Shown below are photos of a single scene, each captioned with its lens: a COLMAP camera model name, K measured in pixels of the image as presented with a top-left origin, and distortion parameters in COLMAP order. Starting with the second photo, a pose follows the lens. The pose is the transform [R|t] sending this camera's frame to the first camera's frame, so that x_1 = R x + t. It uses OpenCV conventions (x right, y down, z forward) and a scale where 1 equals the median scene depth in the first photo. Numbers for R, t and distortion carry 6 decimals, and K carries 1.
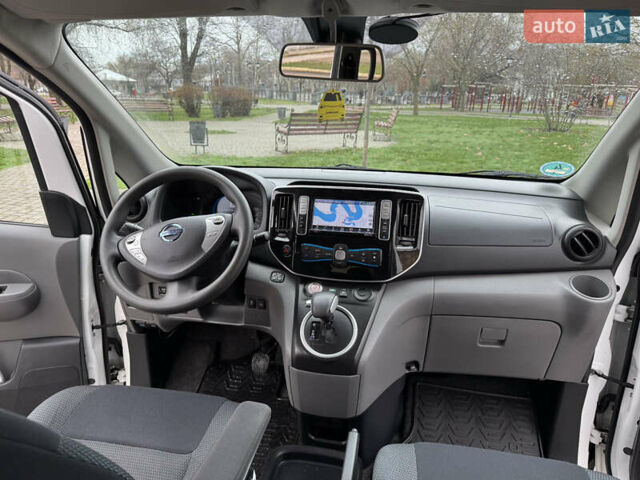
lens RADIAL K [[503.1, 0, 320.0], [0, 503.1, 240.0], [0, 0, 1]] dist [0.105737, -0.142763]
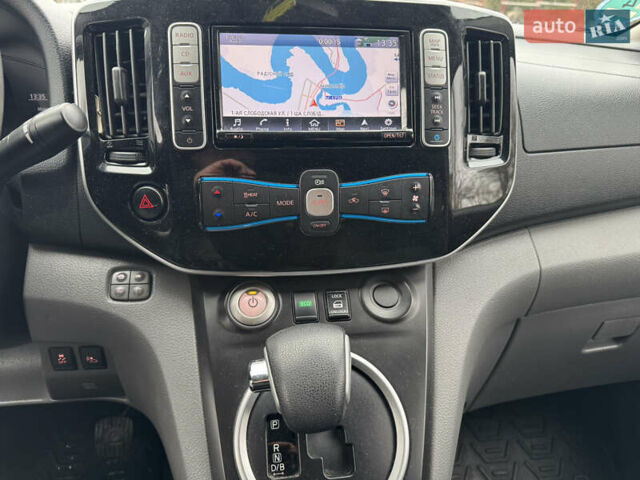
lens RADIAL K [[476.3, 0, 320.3], [0, 476.3, 248.9], [0, 0, 1]] dist [0.078358, -0.137856]
pose [[0.942225, -0.133060, 0.307421, -0.062197], [0.082290, 0.981544, 0.172626, 0.005705], [-0.324716, -0.137354, 0.935785, 0.683722]]
